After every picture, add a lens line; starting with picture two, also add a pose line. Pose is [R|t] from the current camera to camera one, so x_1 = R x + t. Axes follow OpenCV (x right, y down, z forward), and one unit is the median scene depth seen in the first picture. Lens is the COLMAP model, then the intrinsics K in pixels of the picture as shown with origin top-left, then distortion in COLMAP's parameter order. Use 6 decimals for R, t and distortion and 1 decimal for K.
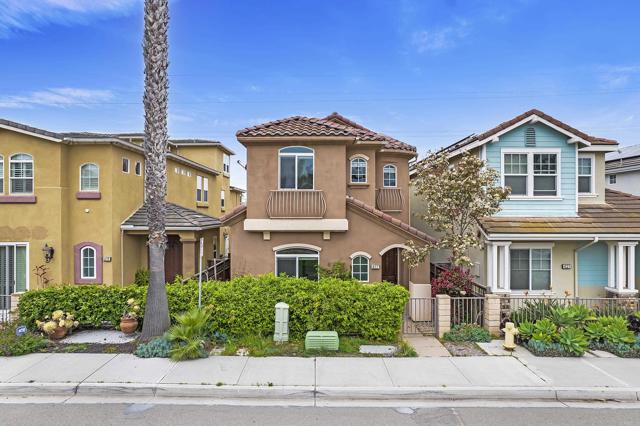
lens RADIAL K [[404.1, 0, 319.0], [0, 404.1, 210.9], [0, 0, 1]] dist [-0.022319, 0.008175]
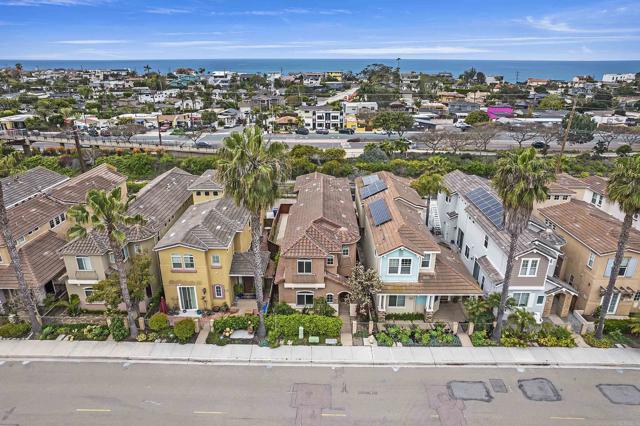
lens RADIAL K [[404.1, 0, 318.9], [0, 404.1, 214.5], [0, 0, 1]] dist [-0.022319, 0.008175]
pose [[0.999987, 0.005083, 0.000499, 0.029415], [-0.004923, 0.933240, 0.359219, -1.280369], [0.001360, -0.359217, 0.933253, -1.198609]]
